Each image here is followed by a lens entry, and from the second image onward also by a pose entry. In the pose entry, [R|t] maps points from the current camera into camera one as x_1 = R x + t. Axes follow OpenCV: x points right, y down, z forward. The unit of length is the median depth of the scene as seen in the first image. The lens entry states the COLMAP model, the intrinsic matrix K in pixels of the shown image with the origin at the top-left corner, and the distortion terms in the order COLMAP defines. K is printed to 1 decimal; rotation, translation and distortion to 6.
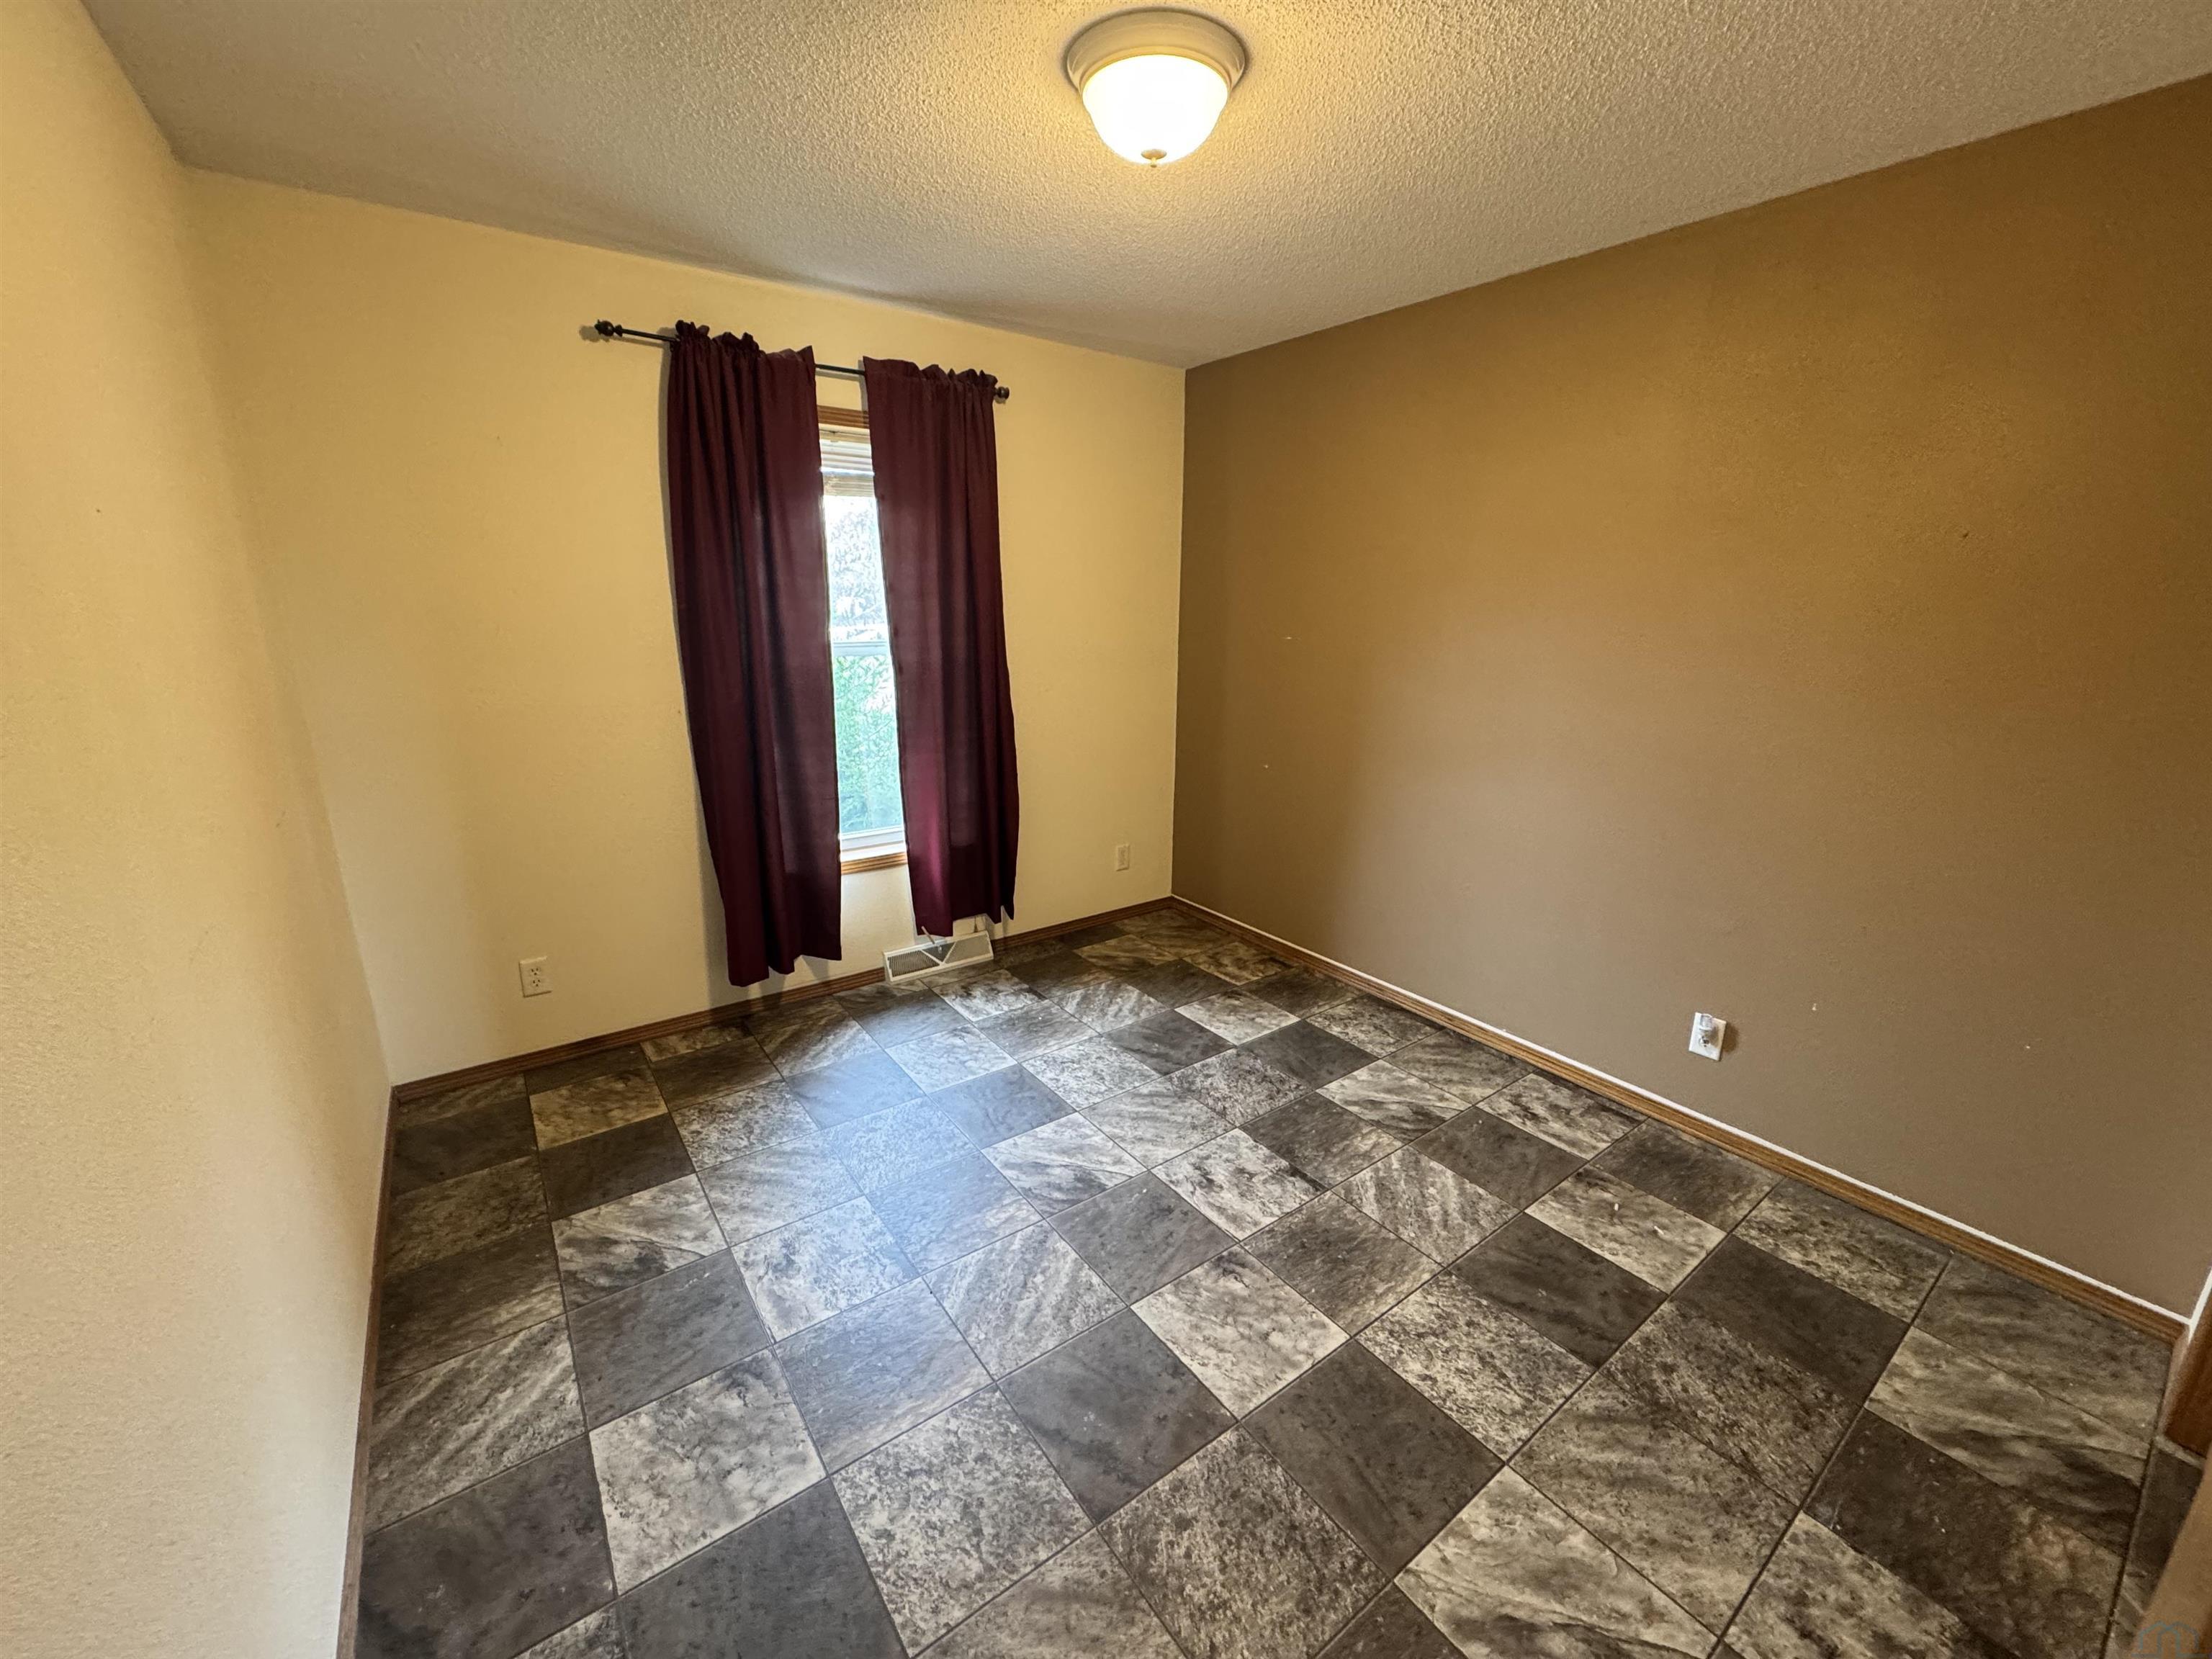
lens RADIAL K [[875.4, 0, 1108.0], [0, 875.4, 824.5], [0, 0, 1]] dist [-0.002294, -0.000095]
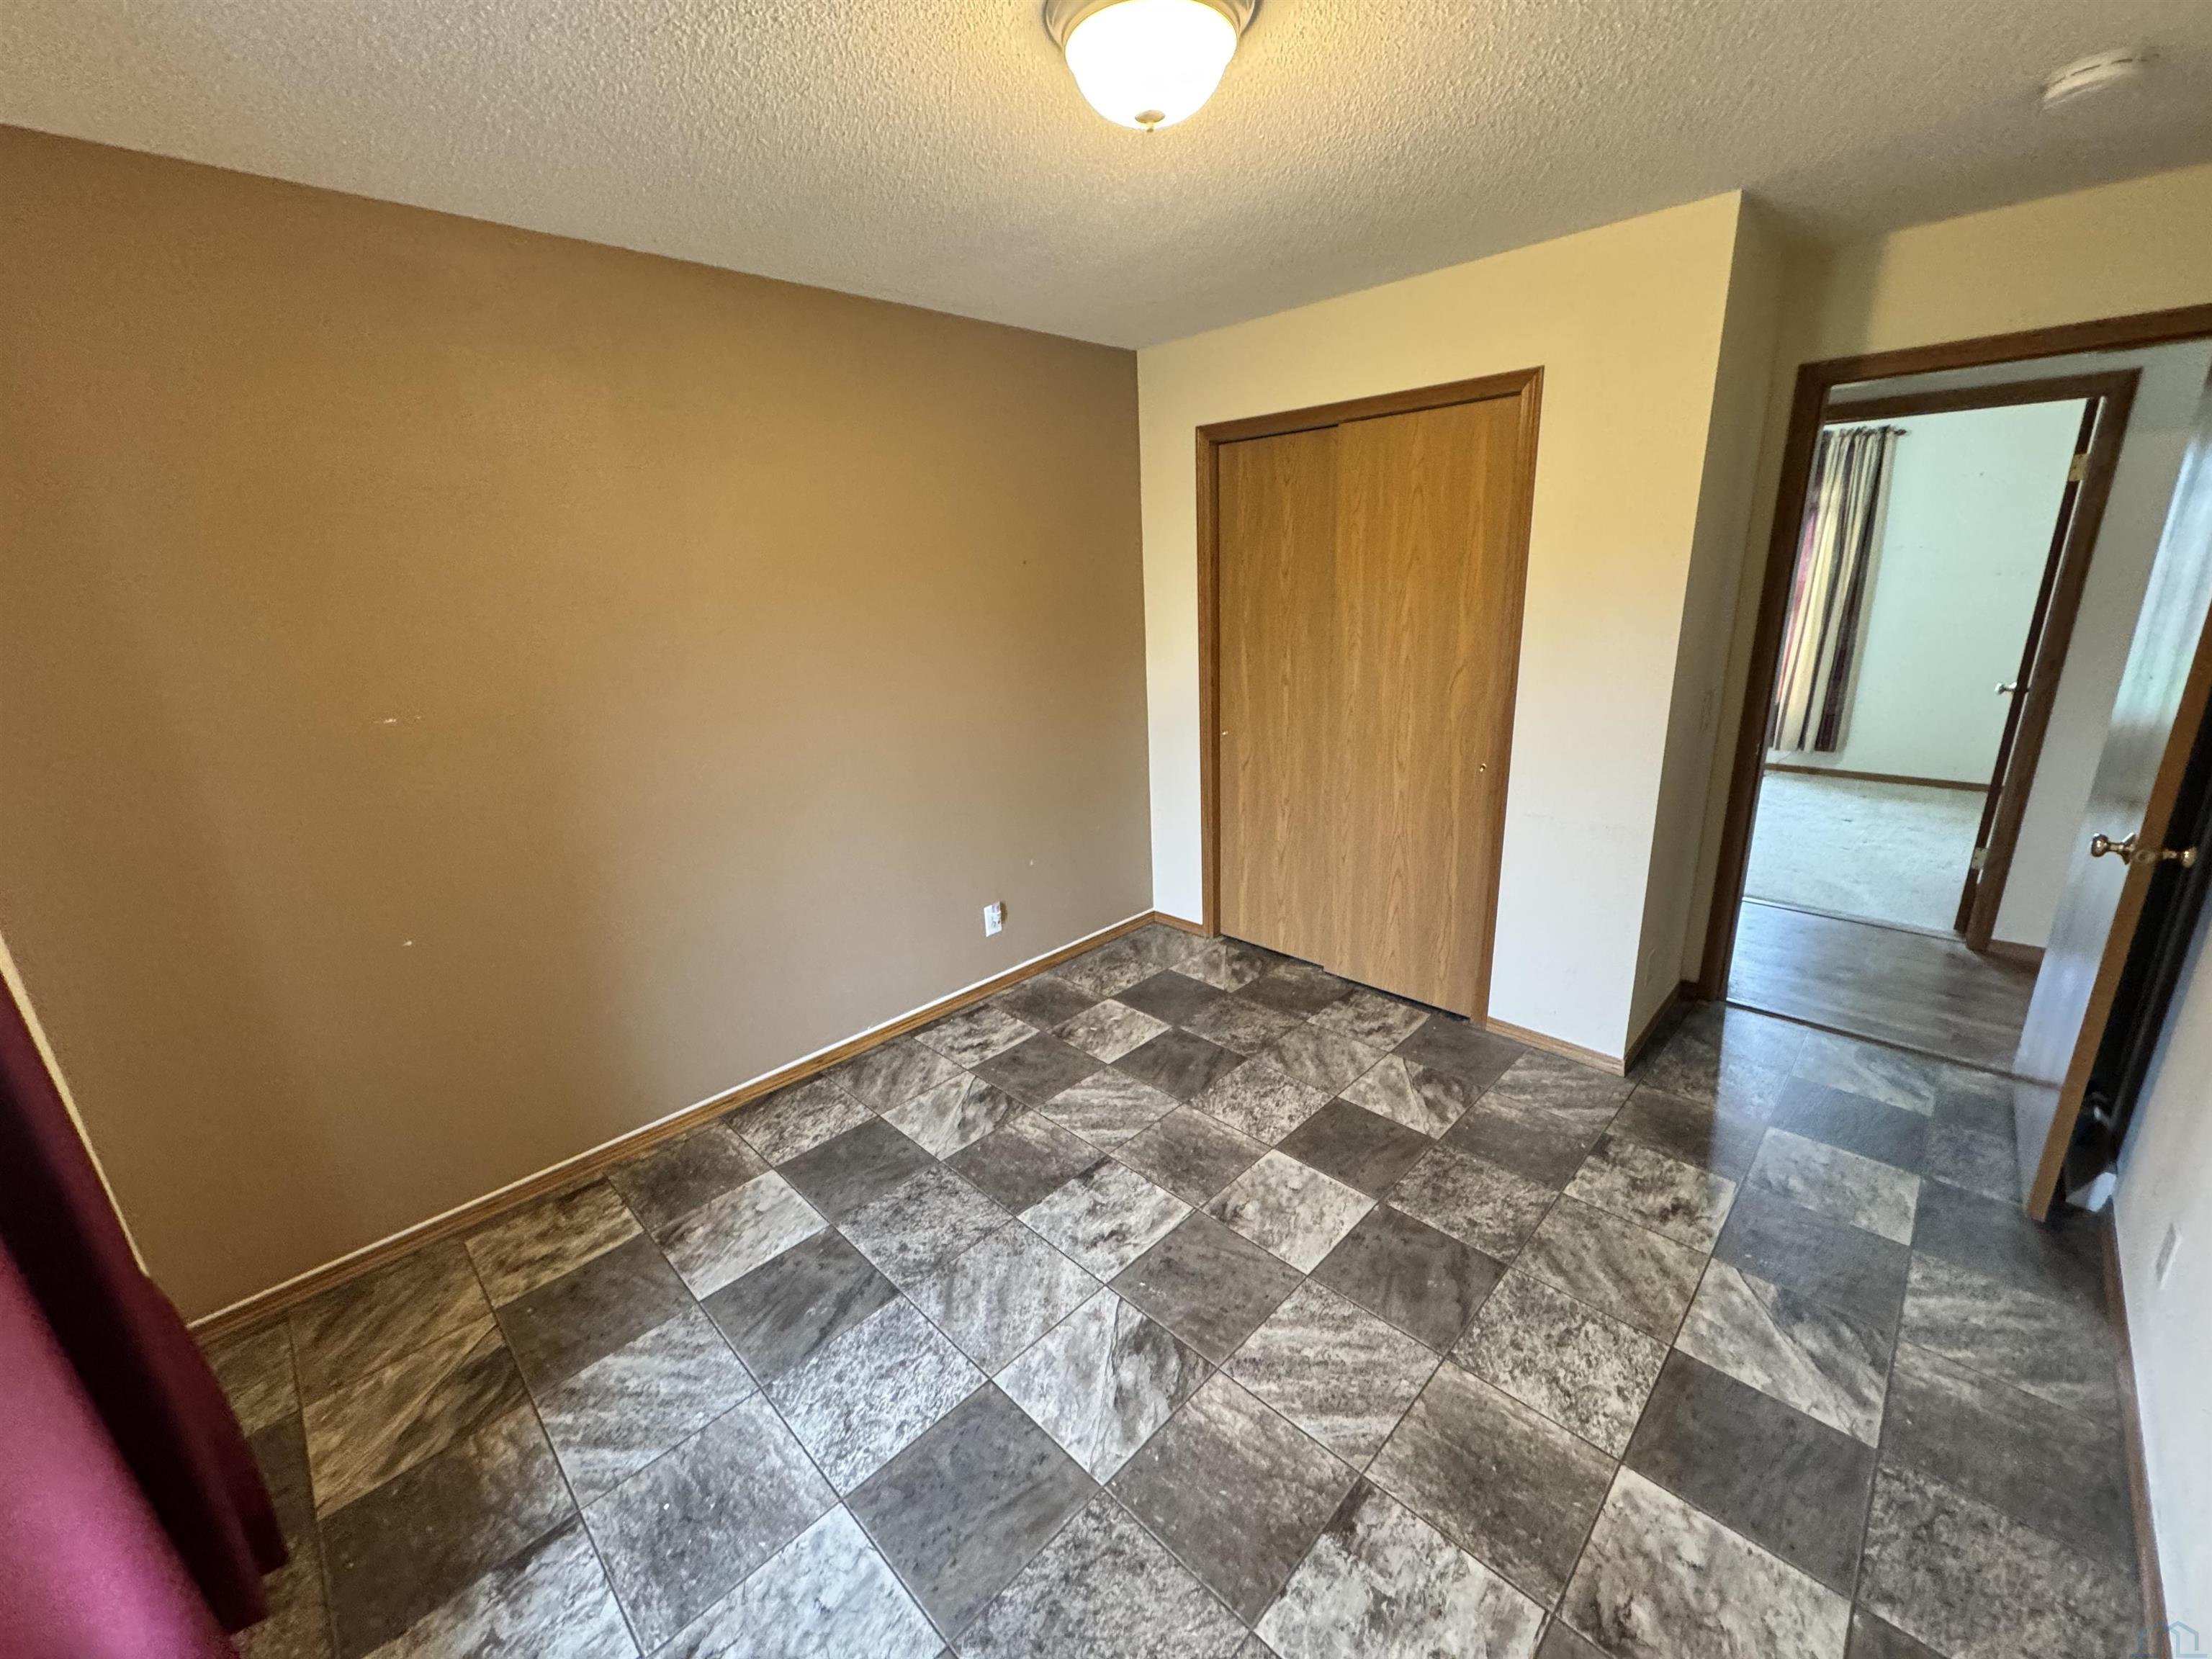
lens RADIAL K [[1030.9, 0, 1106.0], [0, 1030.9, 829.5], [0, 0, 1]] dist [-0.005009, -0.000350]
pose [[-0.224017, -0.235887, 0.945608, -0.652932], [0.288409, 0.910763, 0.295520, -0.232099], [-0.930933, 0.338923, -0.135994, 0.858007]]
